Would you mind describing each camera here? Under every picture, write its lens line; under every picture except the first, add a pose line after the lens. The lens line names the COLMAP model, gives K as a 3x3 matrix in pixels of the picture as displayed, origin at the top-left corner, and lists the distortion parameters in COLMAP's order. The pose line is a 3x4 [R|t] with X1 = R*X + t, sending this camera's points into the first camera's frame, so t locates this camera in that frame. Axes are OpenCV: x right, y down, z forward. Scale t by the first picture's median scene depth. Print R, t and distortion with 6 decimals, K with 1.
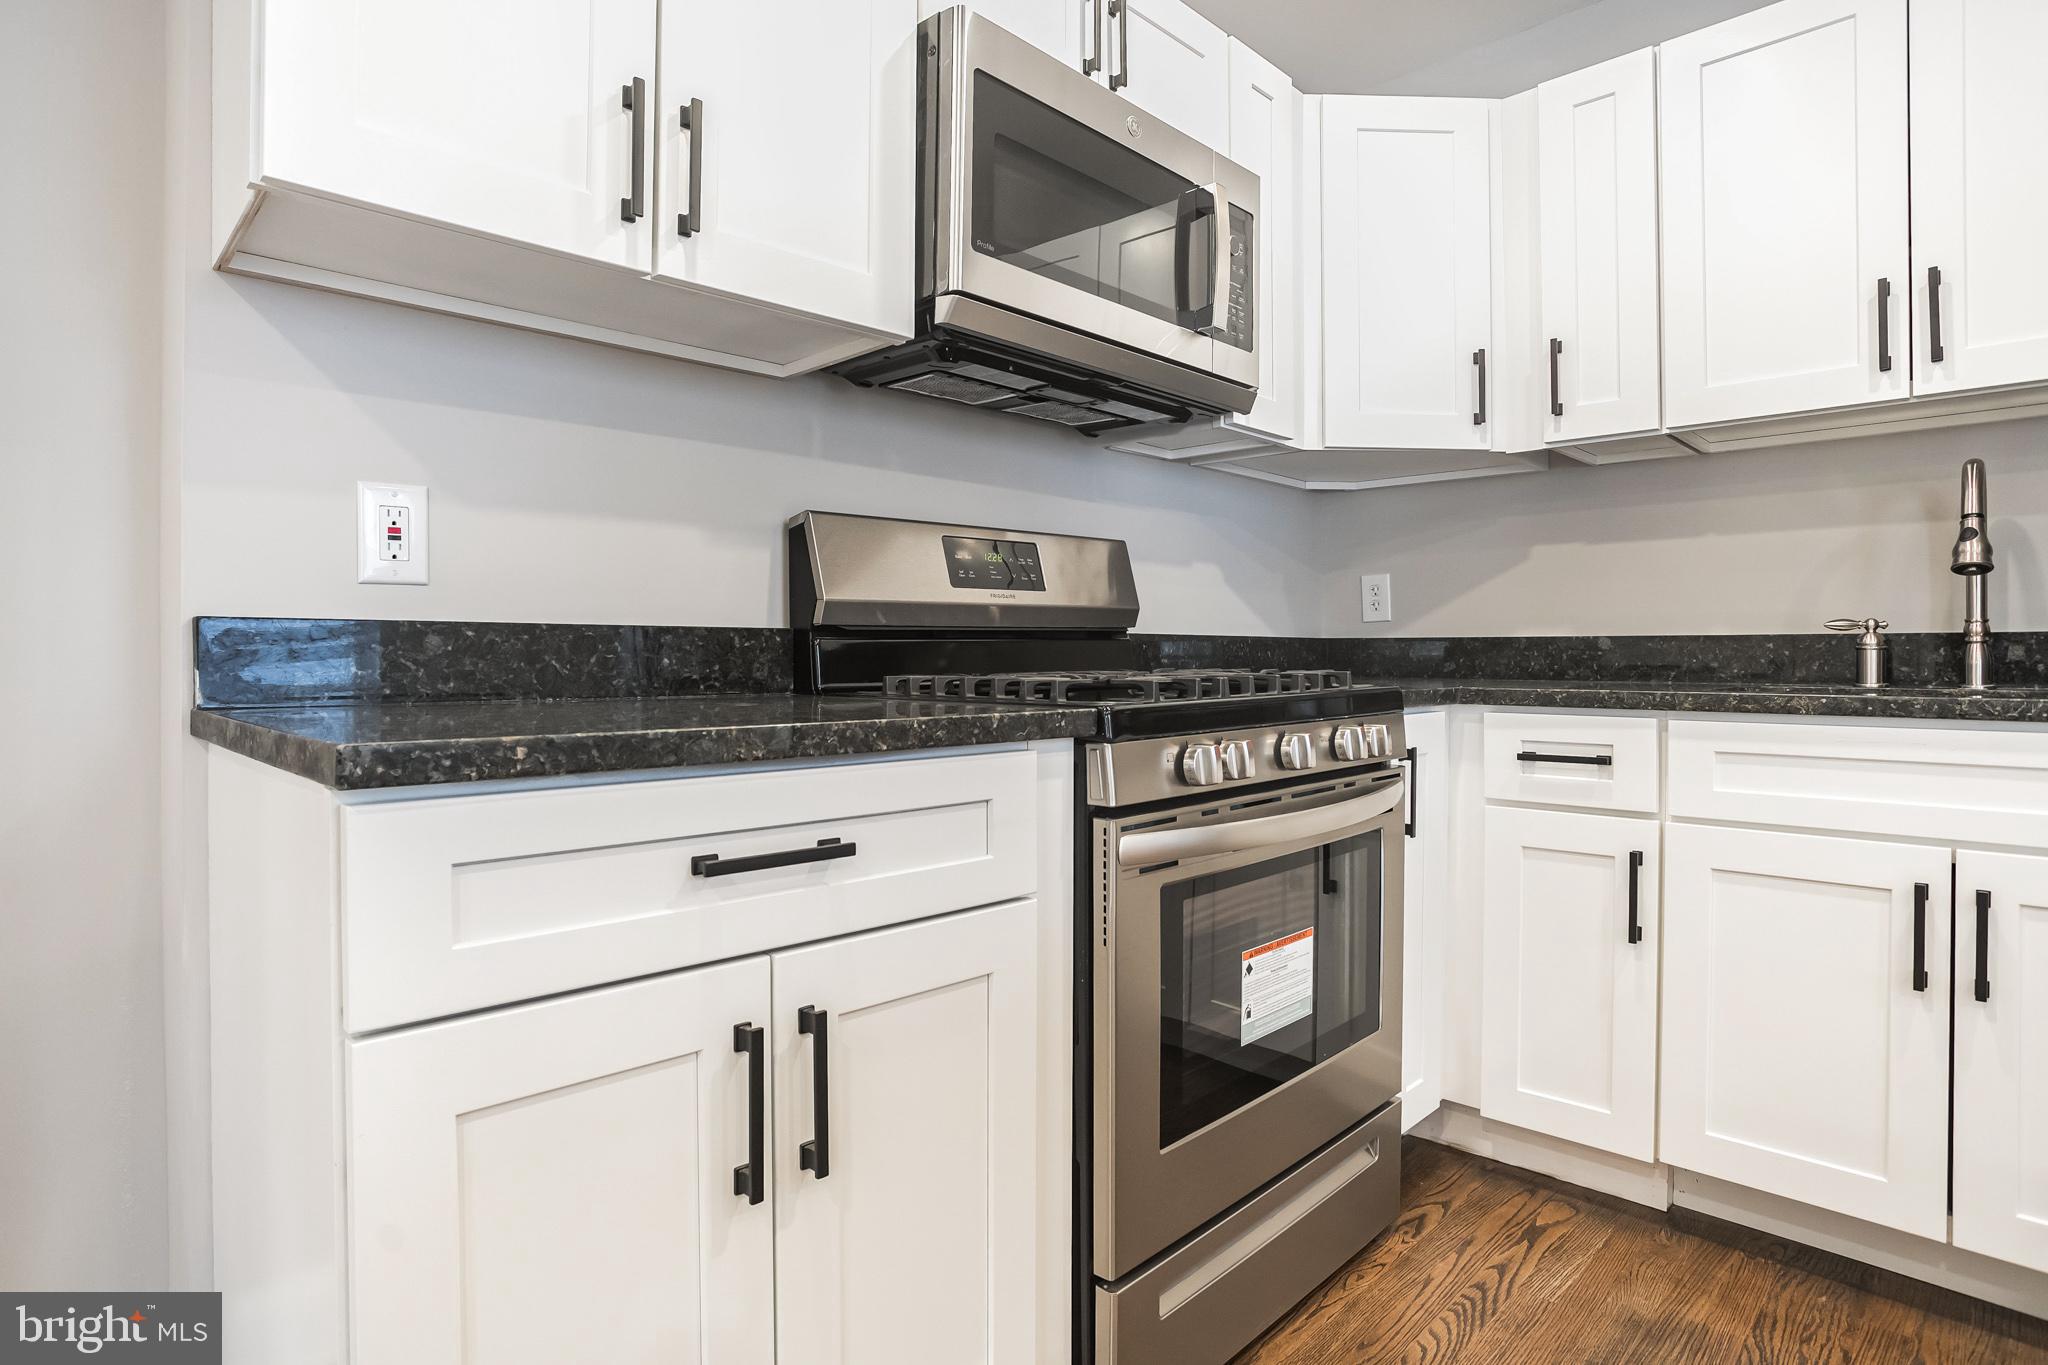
lens RADIAL K [[1061.1, 0, 997.8], [0, 1061.1, 655.0], [0, 0, 1]] dist [-0.046450, 0.004381]
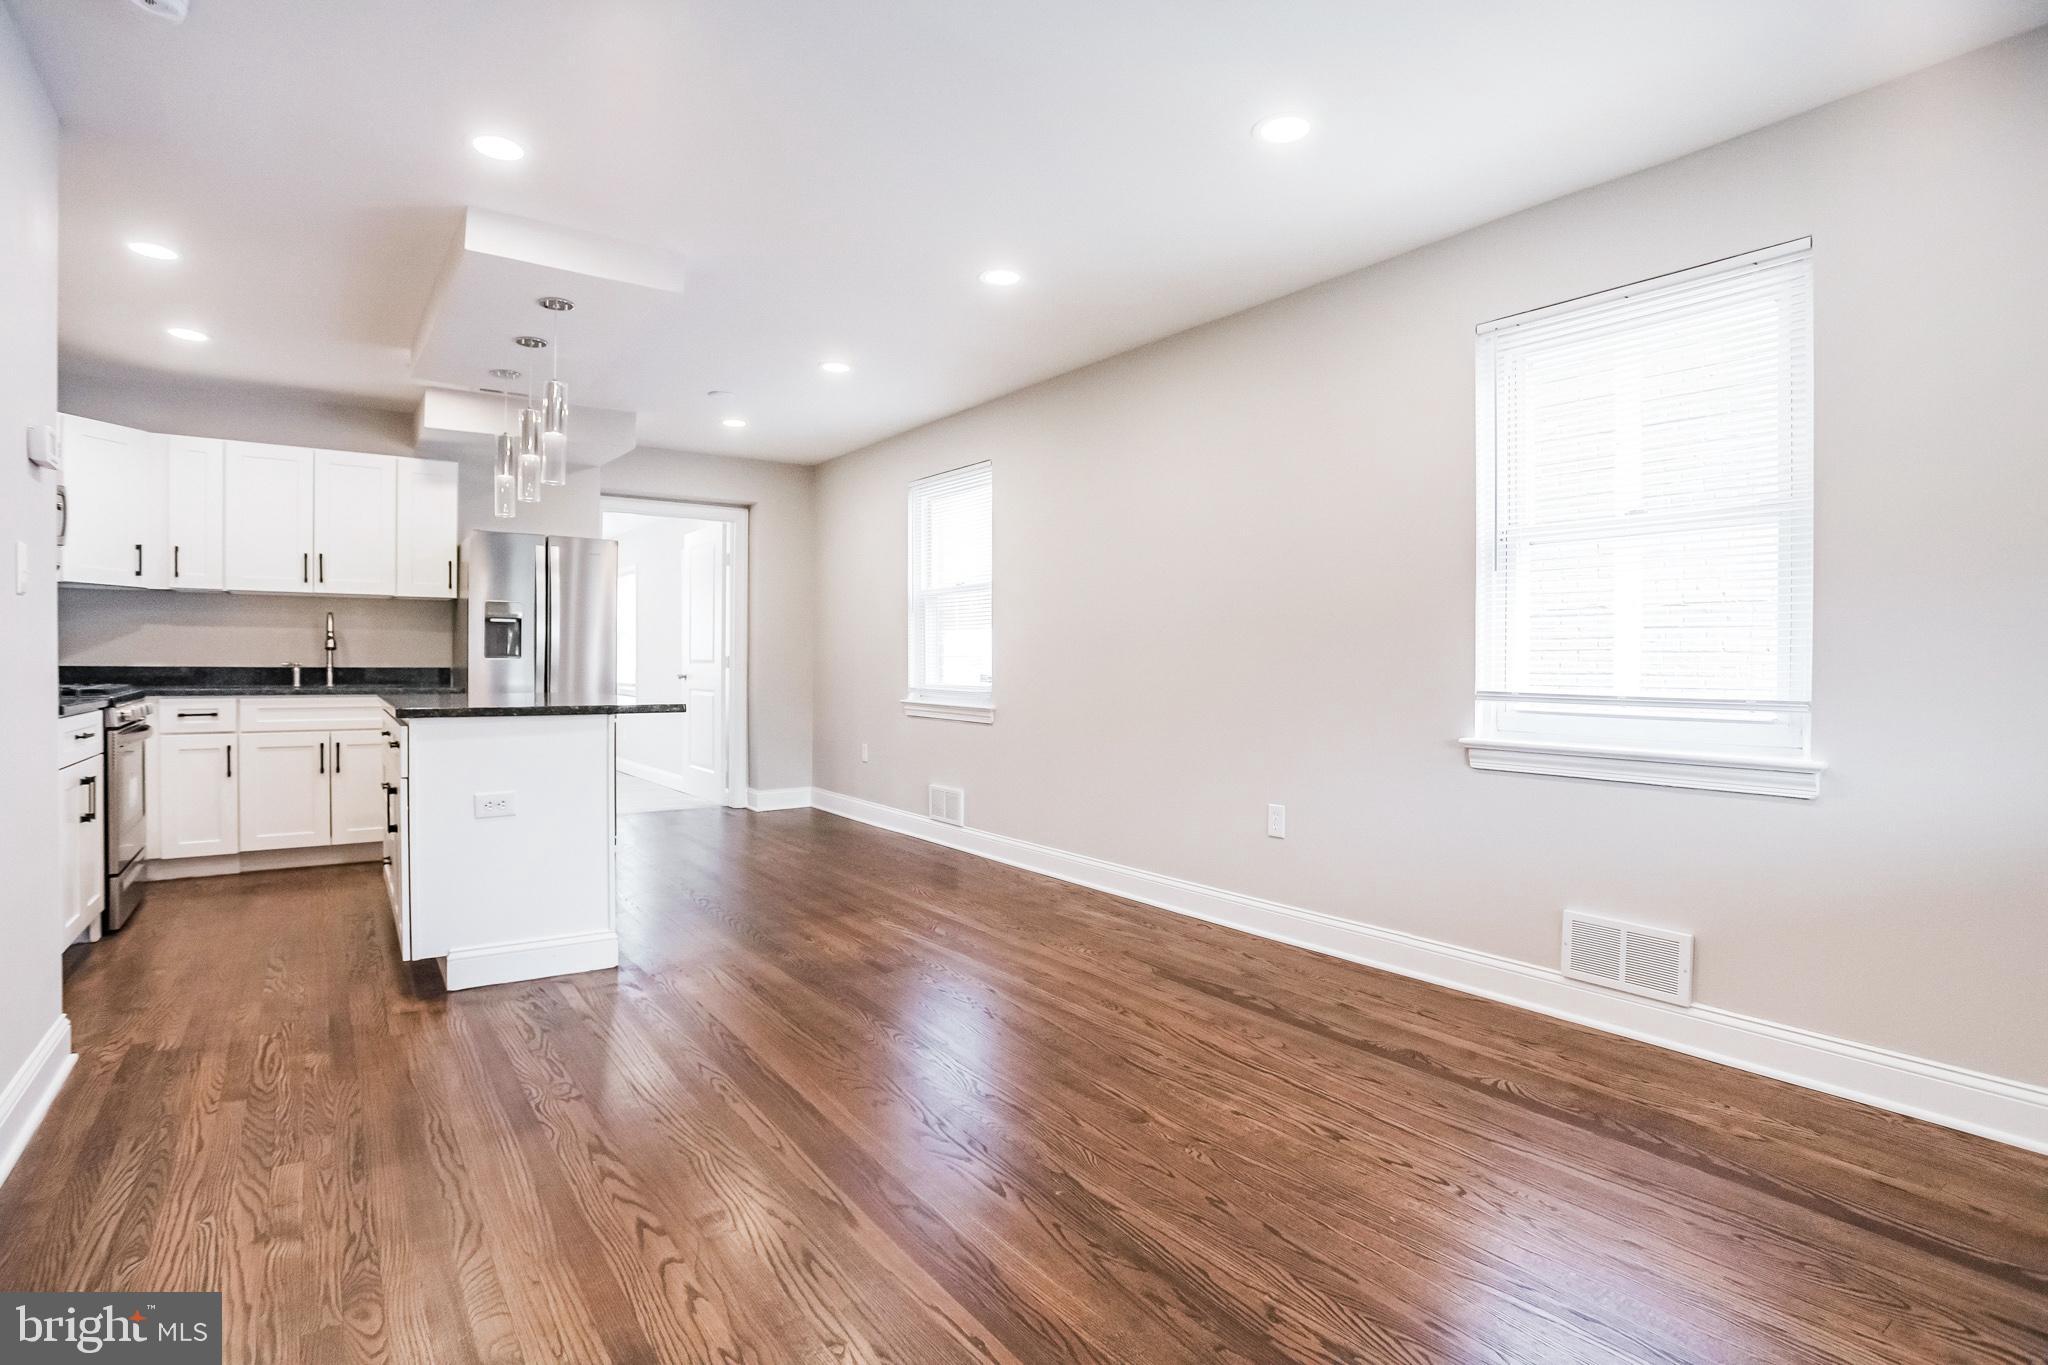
lens RADIAL K [[1008.9, 0, 1010.6], [0, 1008.9, 682.8], [0, 0, 1]] dist [-0.038086, 0.012963]
pose [[0.166492, -0.018953, 0.985861, -1.770705], [-0.005683, 0.999780, 0.020180, -0.051193], [-0.986026, -0.008963, 0.166348, -1.628173]]
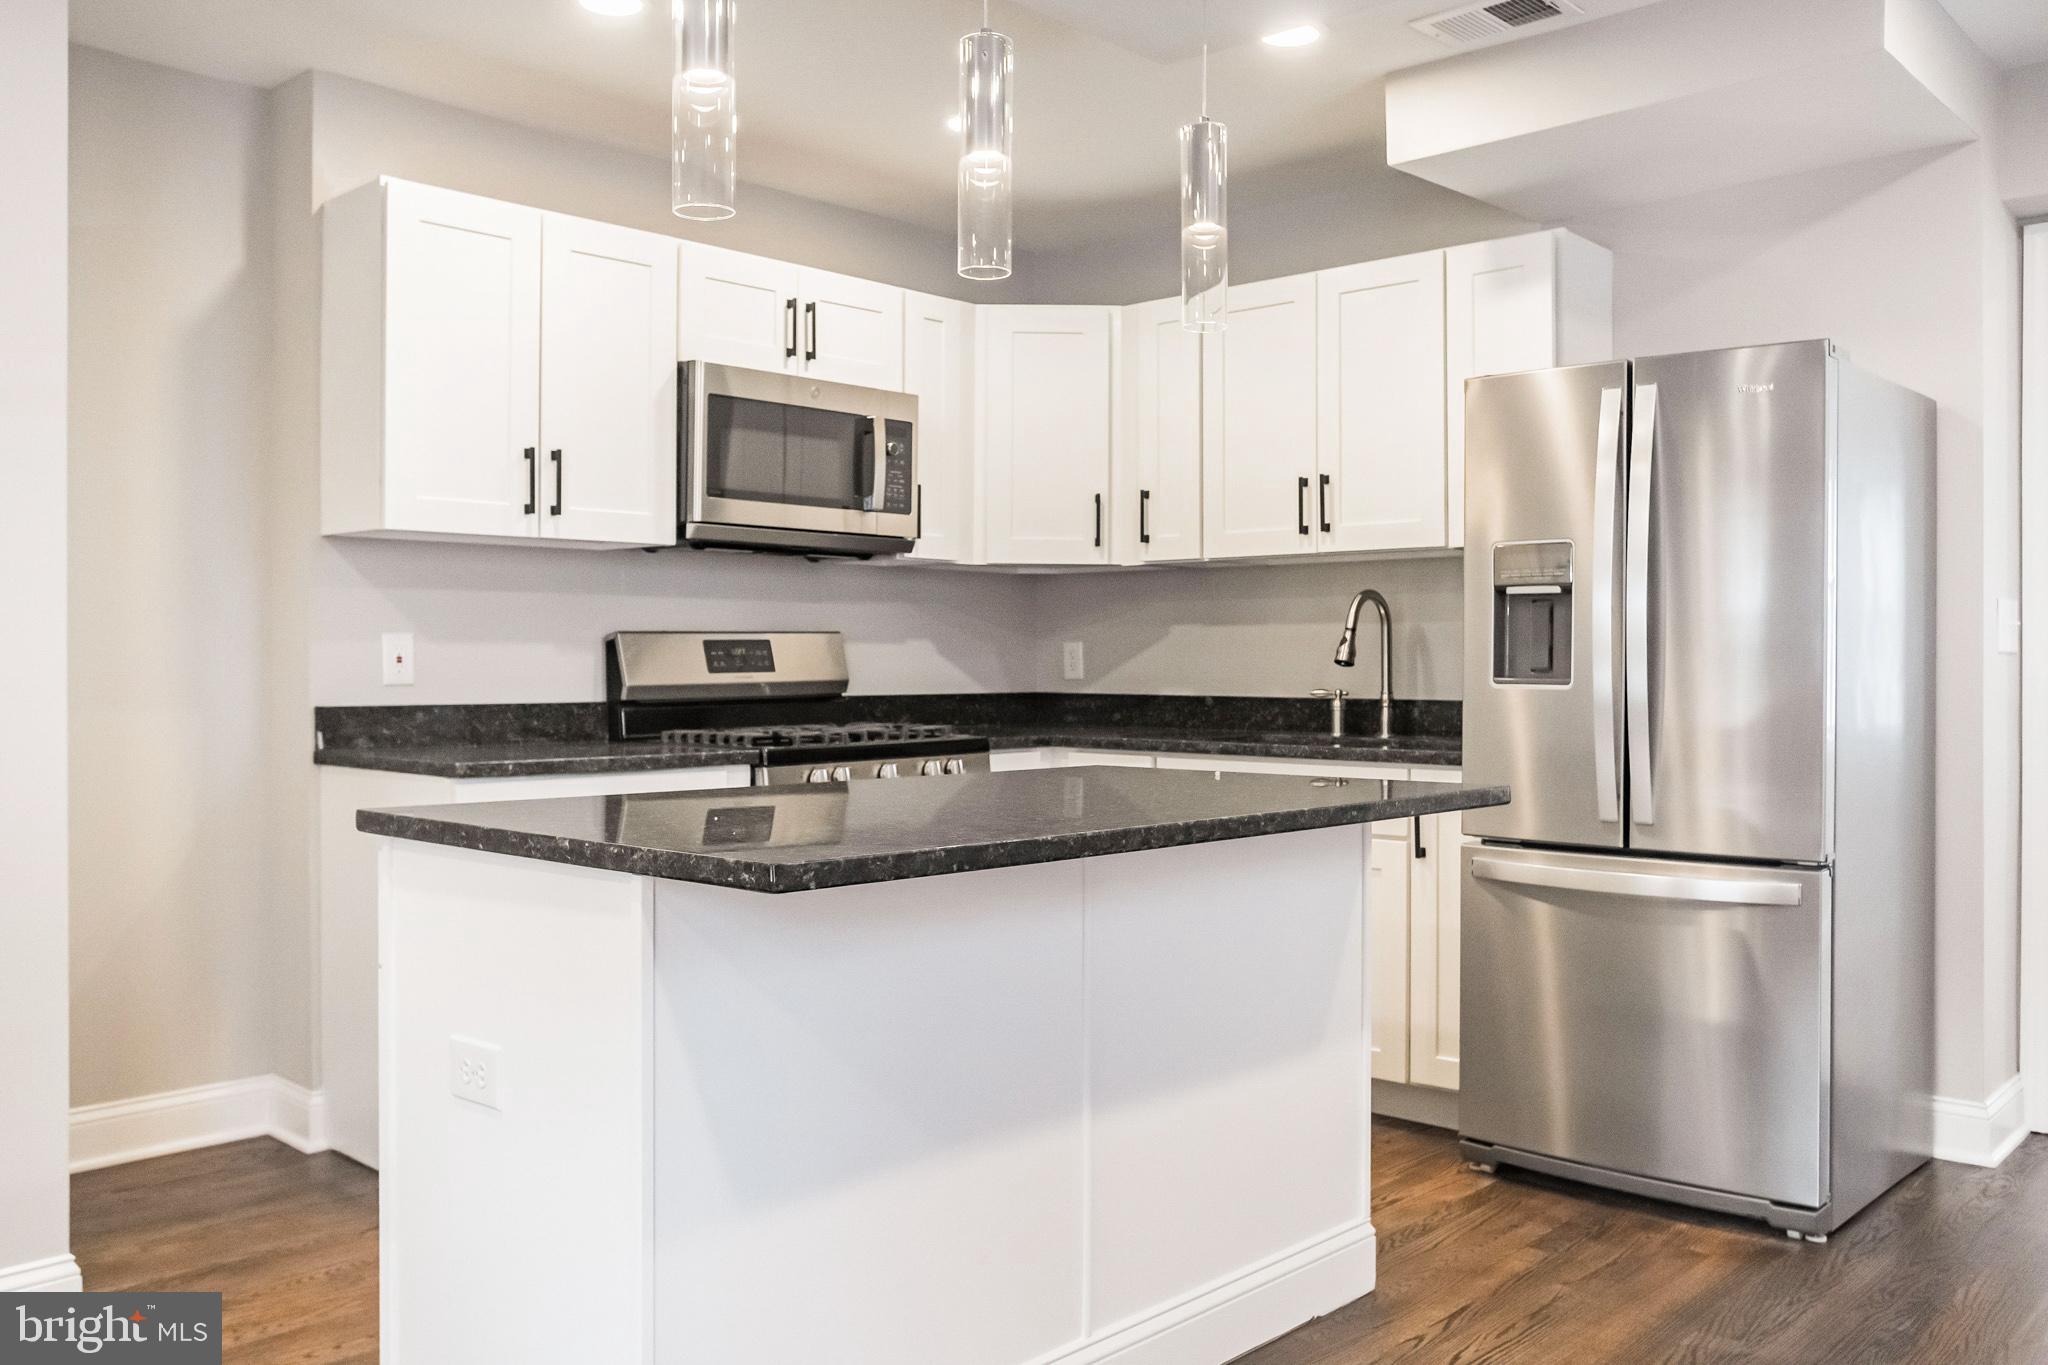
lens RADIAL K [[1689.4, 0, 968.8], [0, 1689.4, 675.7], [0, 0, 1]] dist [-0.034676, 0.009823]
pose [[0.999687, 0.000205, 0.025011, 0.298791], [-0.000436, 0.999957, 0.009257, -0.088276], [-0.025008, -0.009265, 0.999644, -1.618513]]
